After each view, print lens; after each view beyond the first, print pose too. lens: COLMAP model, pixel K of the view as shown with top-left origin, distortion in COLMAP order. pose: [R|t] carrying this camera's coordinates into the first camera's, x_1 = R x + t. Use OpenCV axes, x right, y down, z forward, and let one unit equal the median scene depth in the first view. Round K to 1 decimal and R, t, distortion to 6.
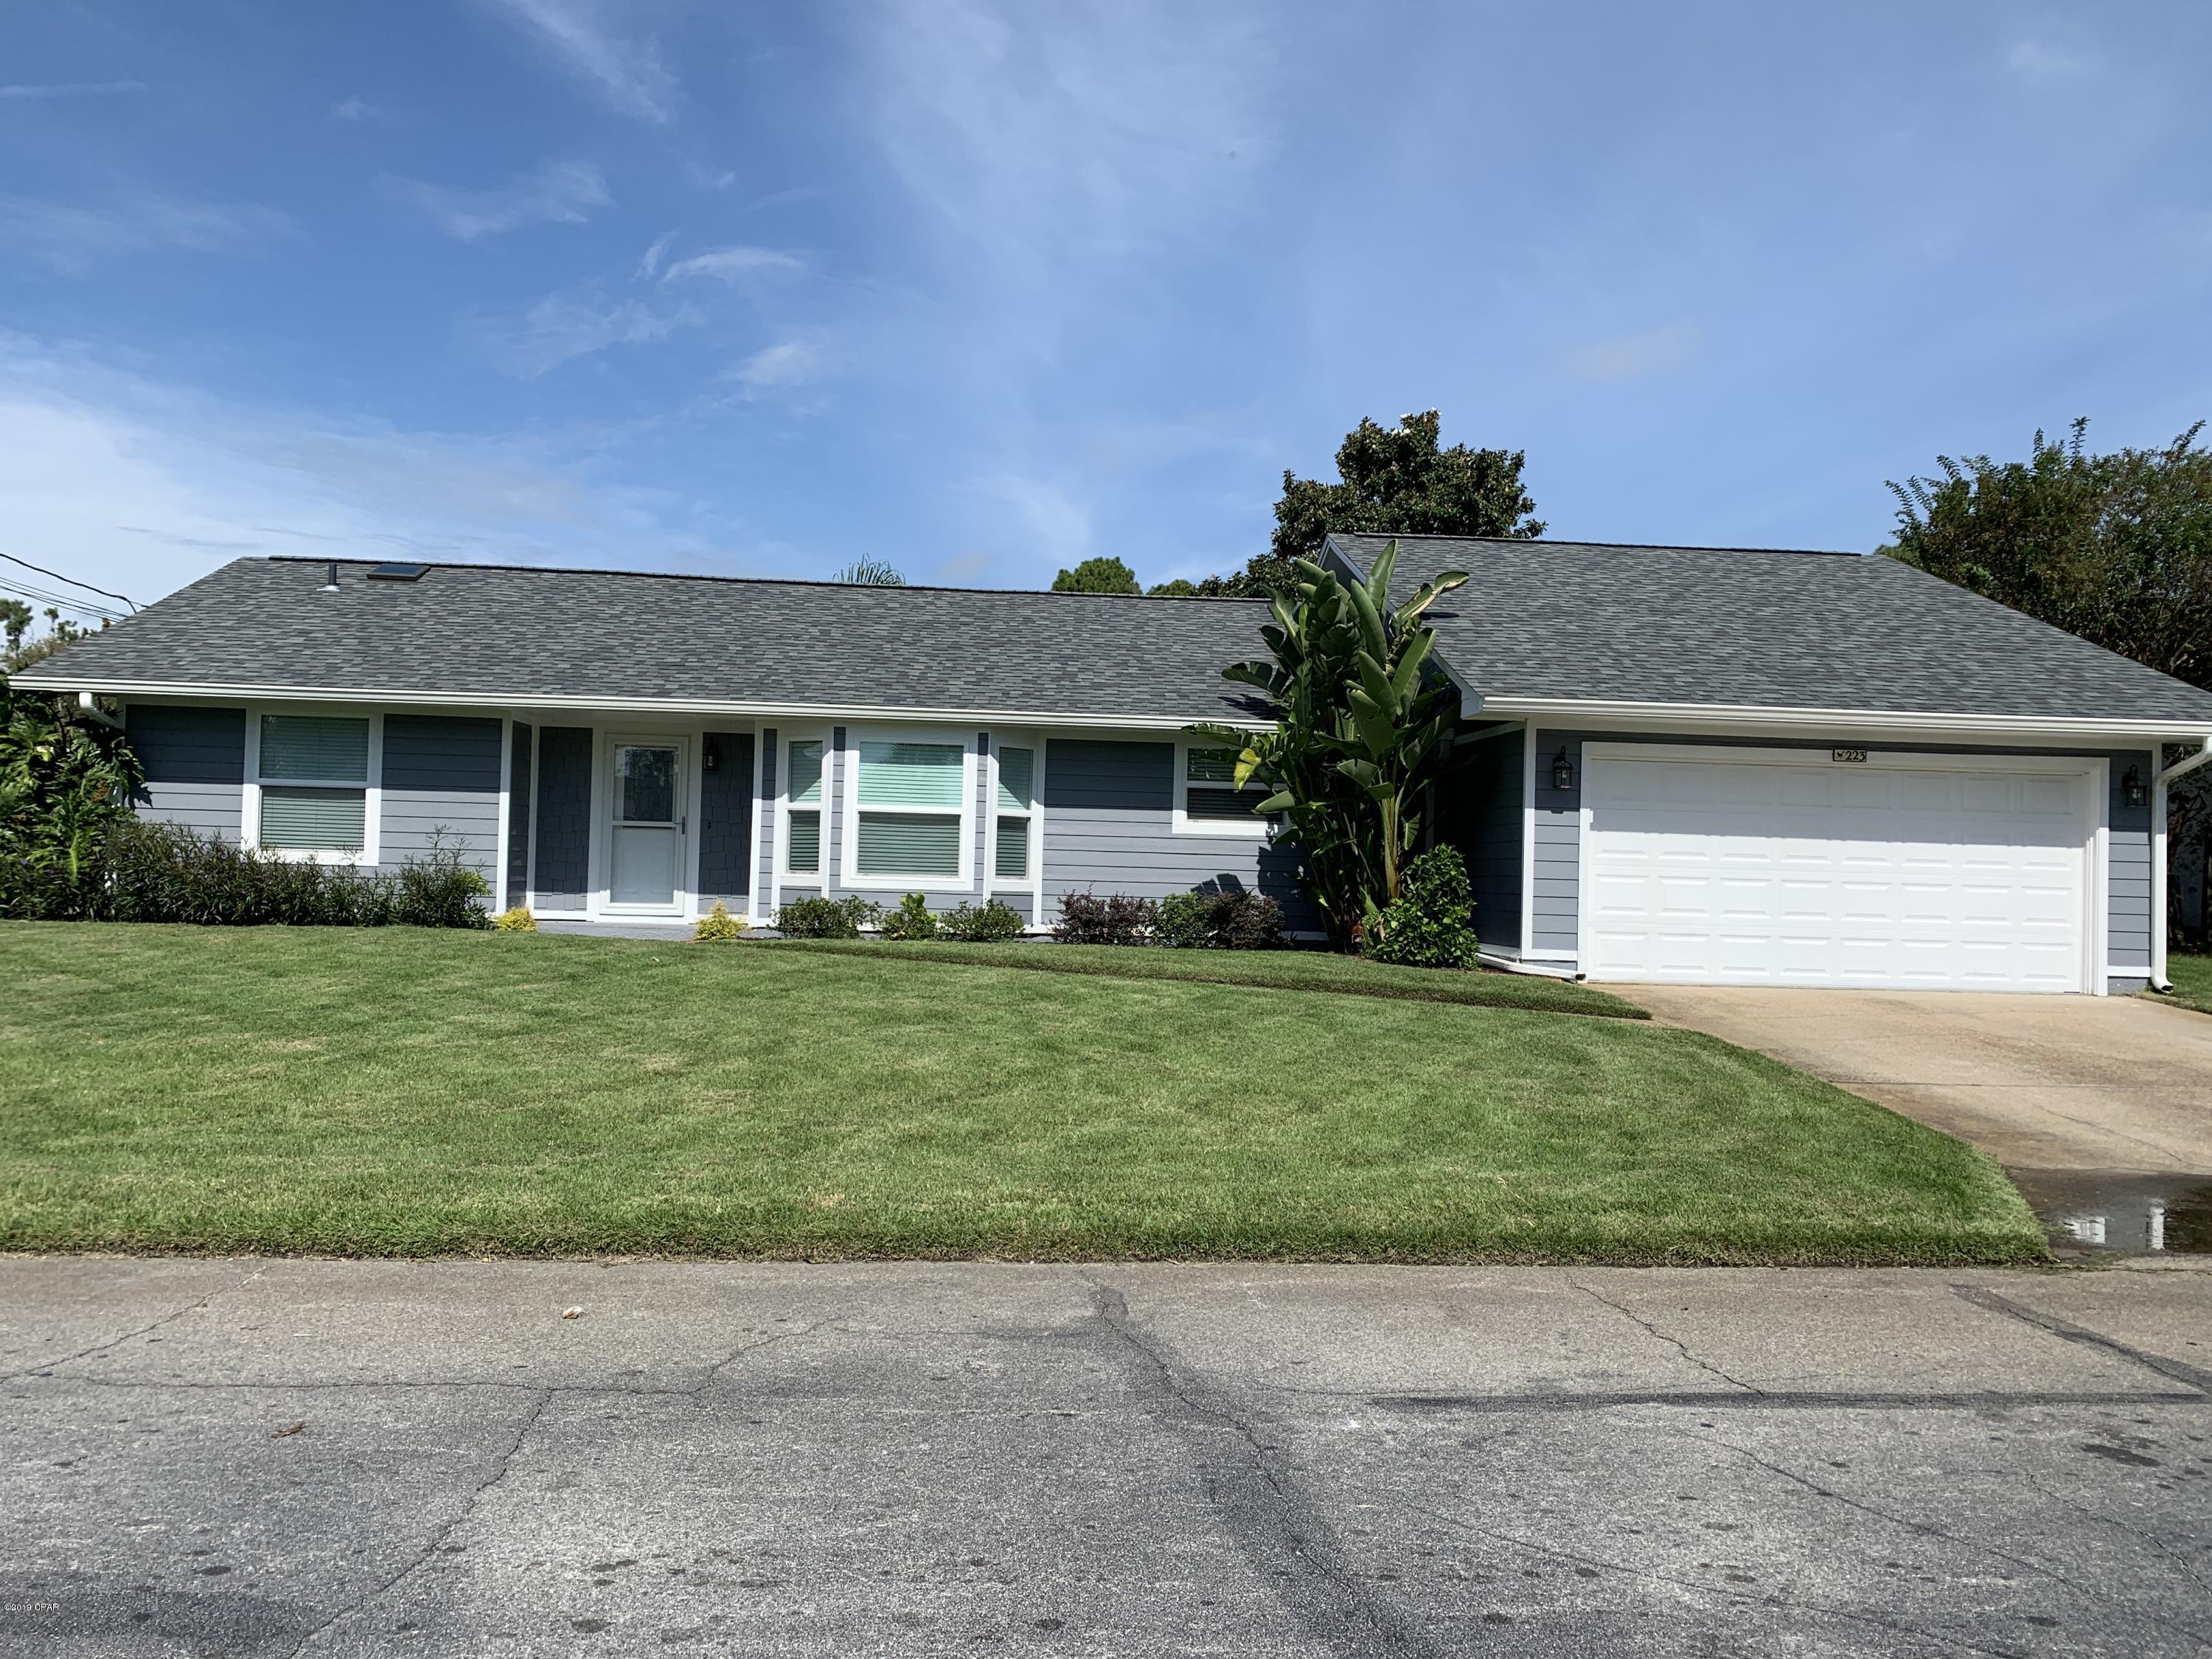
lens RADIAL K [[1675.6, 0, 1101.2], [0, 1675.6, 843.3], [0, 0, 1]] dist [0.024100, -0.030792]
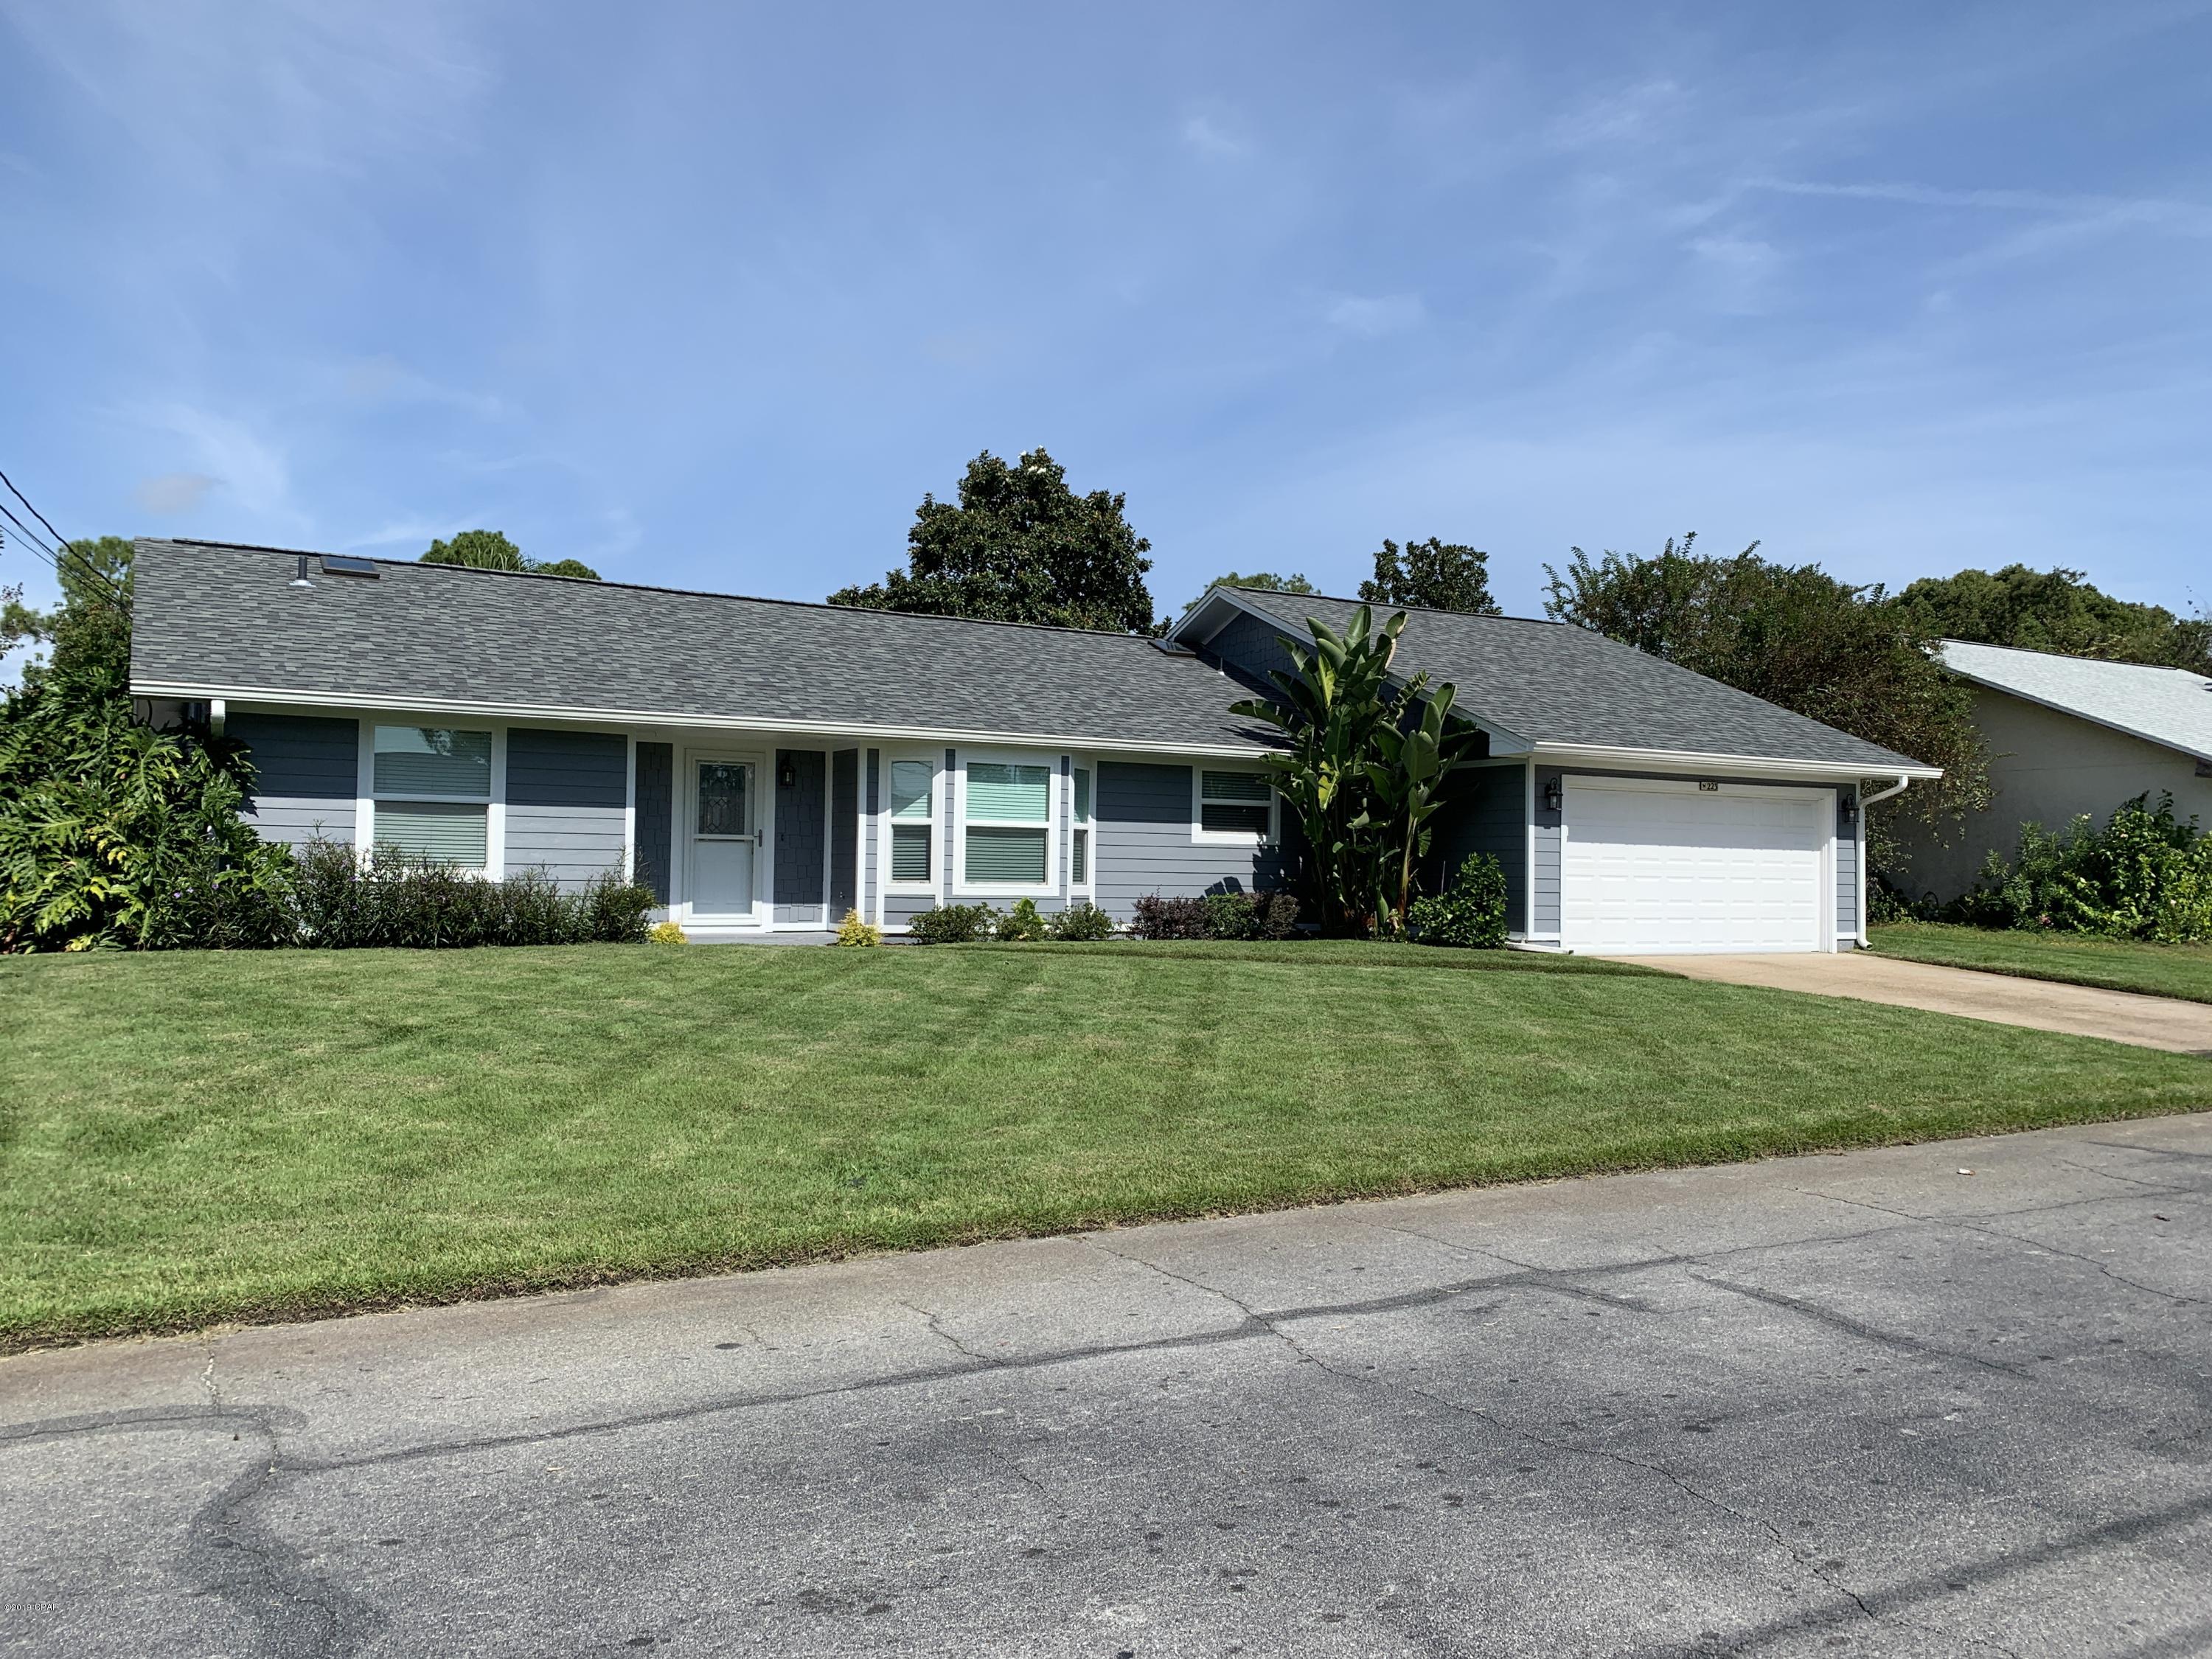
lens RADIAL K [[1675.6, 0, 1107.7], [0, 1675.6, 824.3], [0, 0, 1]] dist [0.024100, -0.030792]
pose [[0.903845, -0.002081, 0.427855, -0.530292], [0.002961, 0.999995, -0.001392, -0.018212], [-0.427849, 0.002525, 0.903847, -0.037139]]
